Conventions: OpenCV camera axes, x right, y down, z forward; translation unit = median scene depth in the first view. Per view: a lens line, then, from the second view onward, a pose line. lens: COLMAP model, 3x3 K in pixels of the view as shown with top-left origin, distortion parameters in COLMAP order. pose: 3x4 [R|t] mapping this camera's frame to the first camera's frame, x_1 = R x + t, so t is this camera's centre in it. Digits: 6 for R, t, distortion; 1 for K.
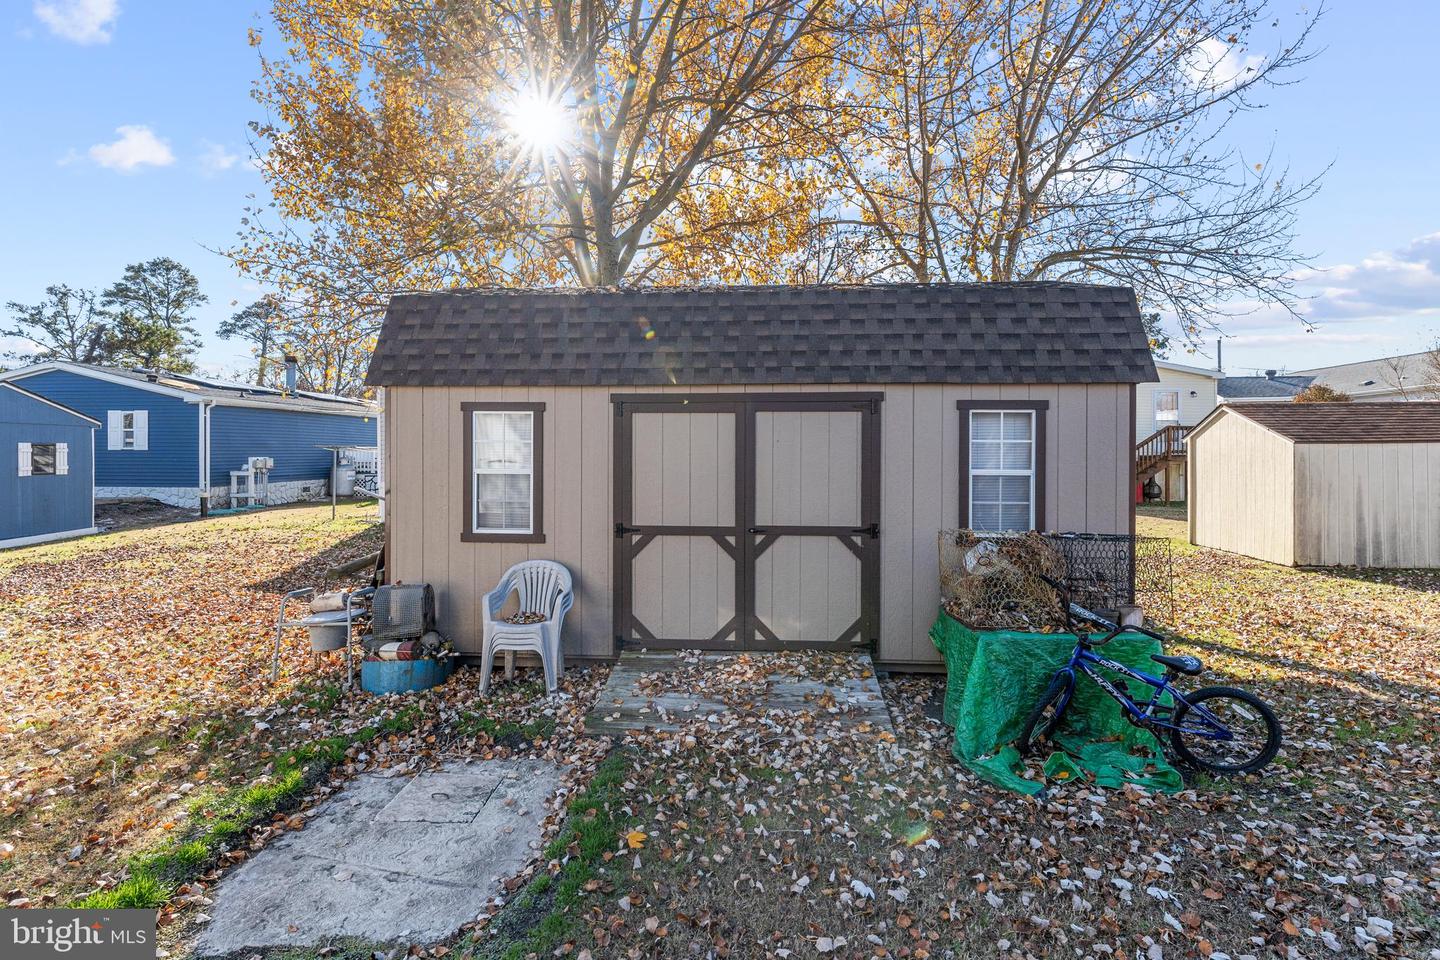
lens RADIAL K [[689.7, 0, 719.5], [0, 689.7, 464.3], [0, 0, 1]] dist [0.000959, 0.000328]
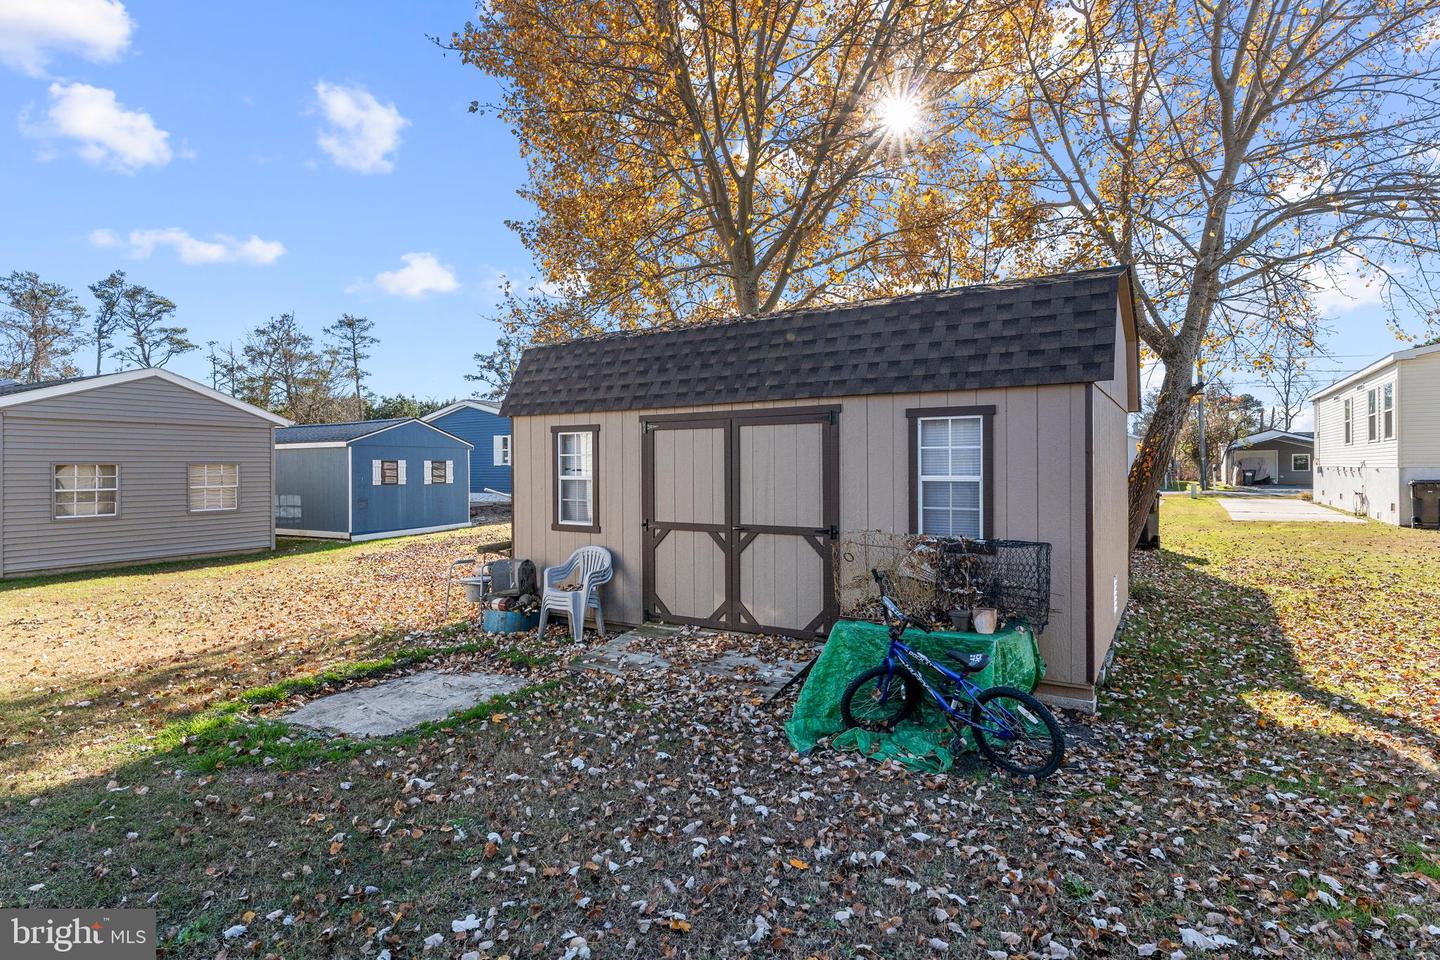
lens RADIAL K [[735.9, 0, 720.0], [0, 735.9, 480.0], [0, 0, 1]] dist [0.000772, -0.000941]
pose [[0.878386, 0.000897, -0.477952, 0.619077], [0.000504, 0.999996, 0.002803, 0.010801], [0.477952, -0.002703, 0.878382, -0.105481]]
